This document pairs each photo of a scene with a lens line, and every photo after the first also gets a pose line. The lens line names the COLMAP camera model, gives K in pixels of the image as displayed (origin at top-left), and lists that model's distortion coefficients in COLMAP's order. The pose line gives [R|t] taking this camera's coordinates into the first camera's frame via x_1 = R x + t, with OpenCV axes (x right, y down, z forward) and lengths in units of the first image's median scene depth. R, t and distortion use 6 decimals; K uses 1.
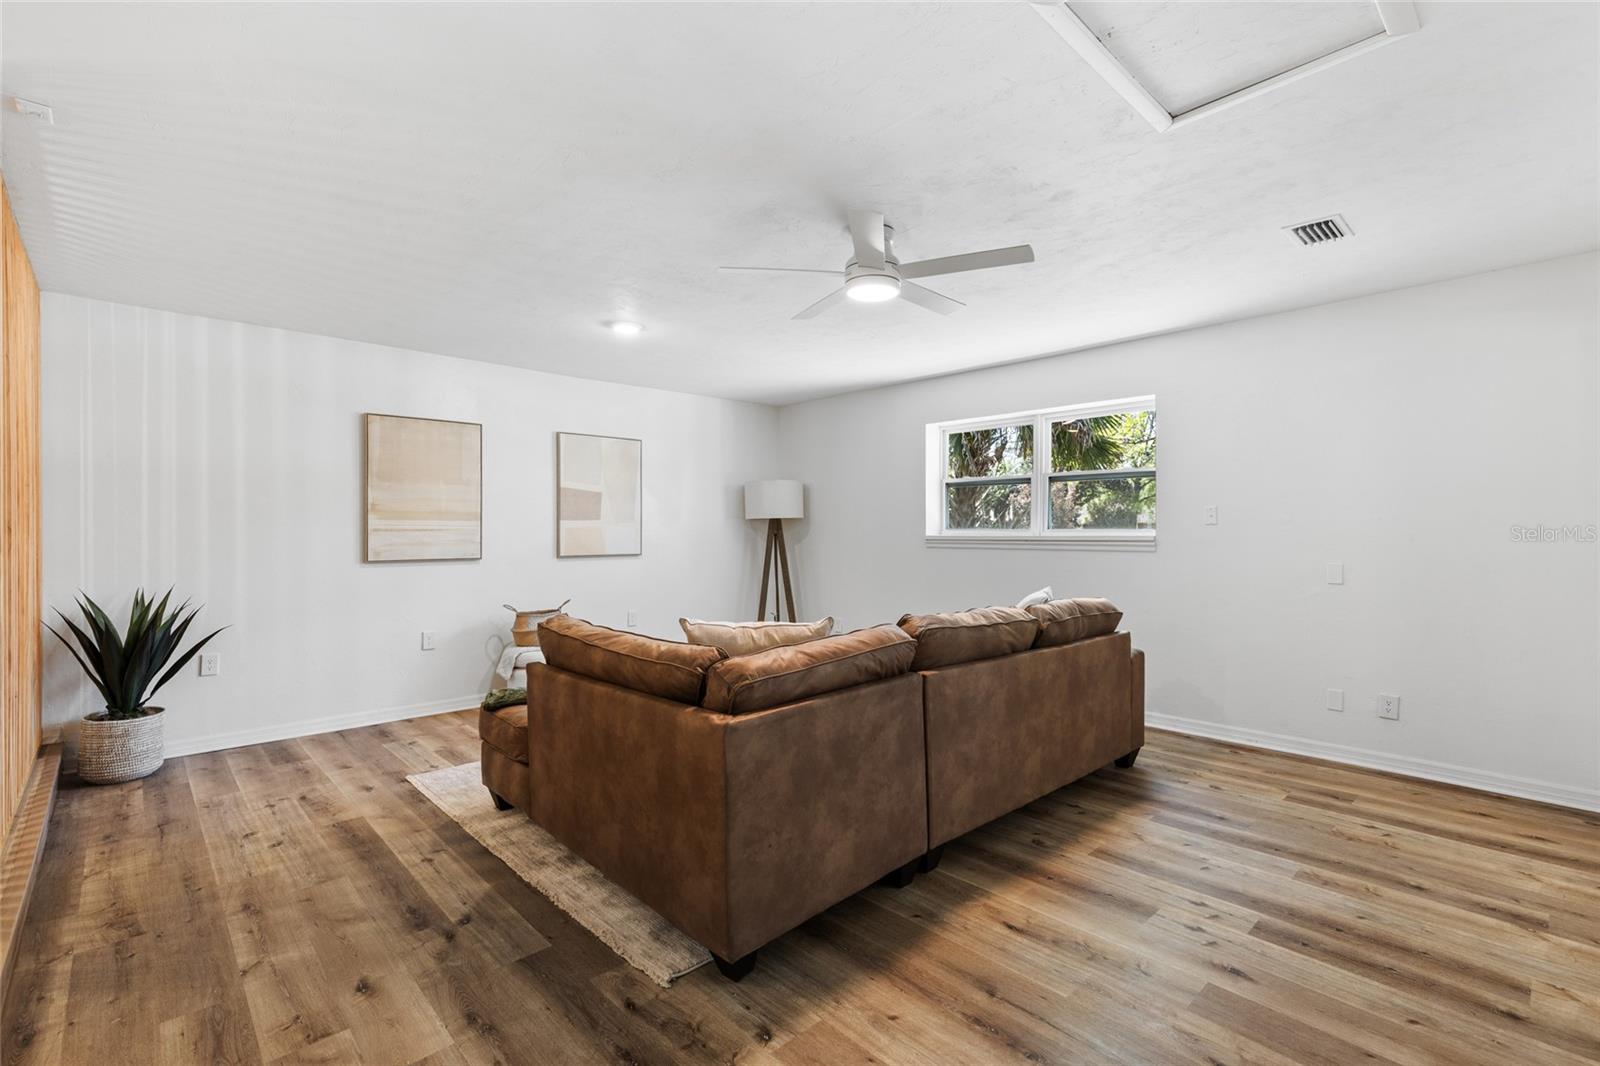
lens RADIAL K [[719.4, 0, 797.8], [0, 719.4, 531.0], [0, 0, 1]] dist [0.008062, -0.000822]
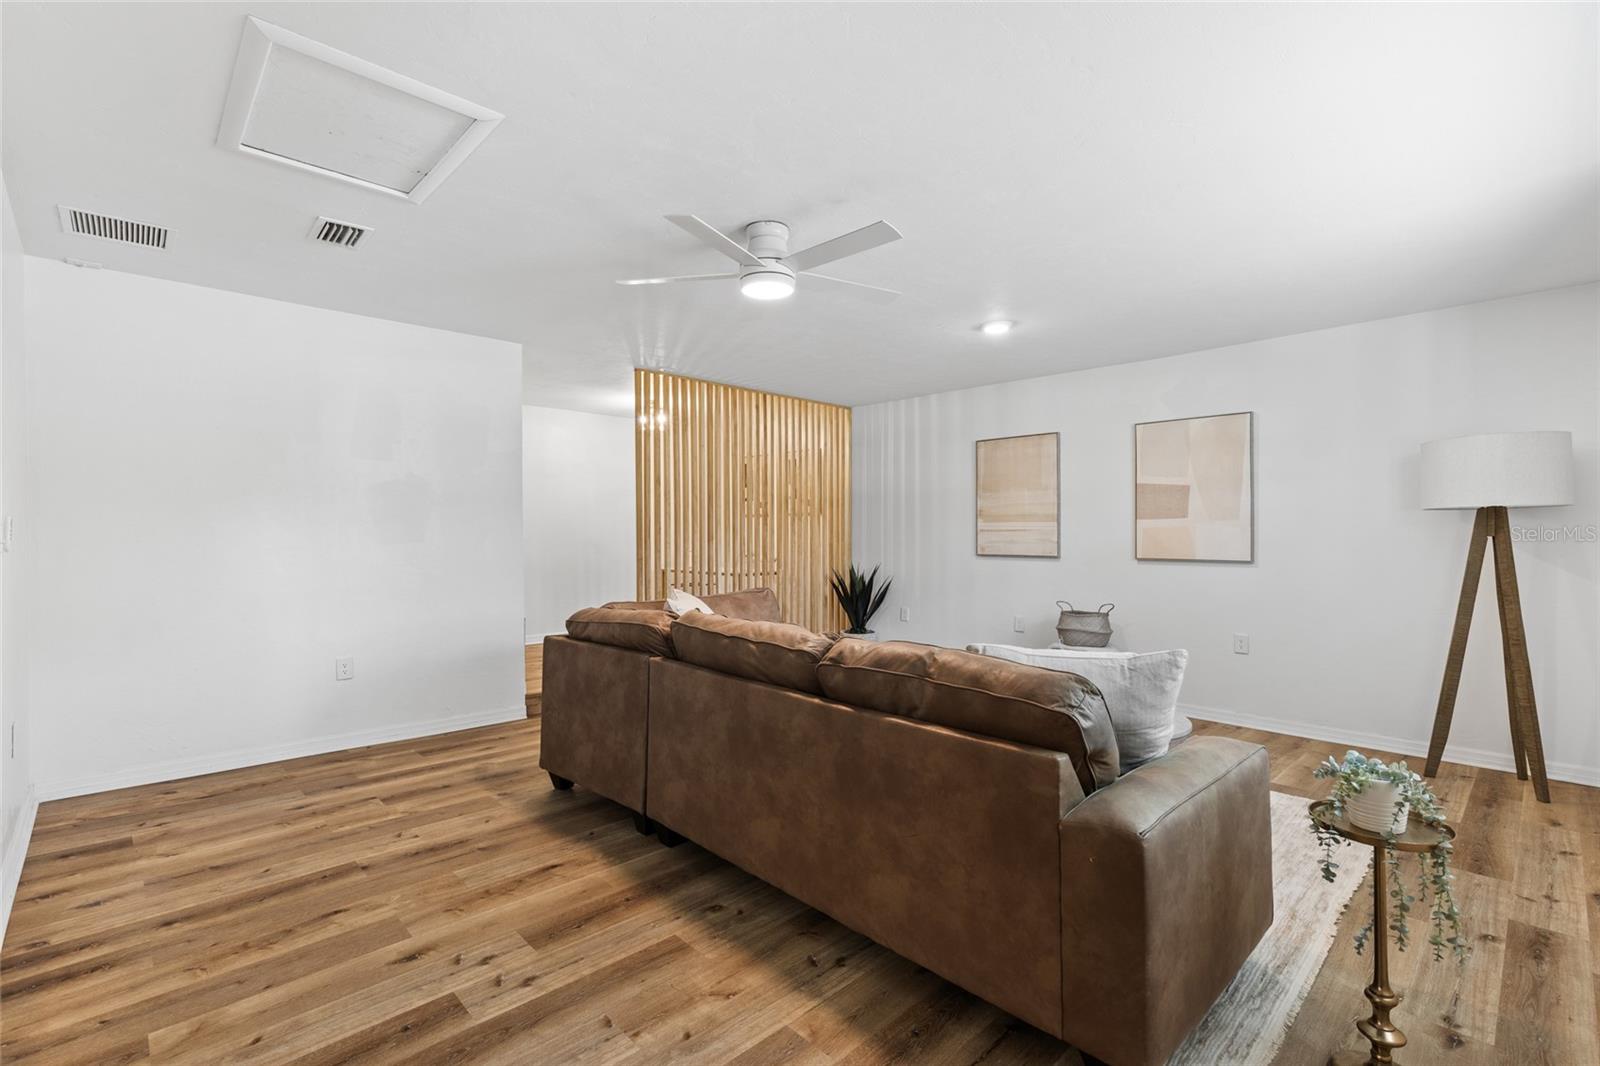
lens RADIAL K [[719.4, 0, 798.8], [0, 719.4, 530.9], [0, 0, 1]] dist [0.008062, -0.000822]
pose [[0.012416, -0.002746, -0.999919, 1.318767], [0.000008, 0.999996, -0.002747, 0.005426], [0.999923, 0.000026, 0.012416, 1.237592]]
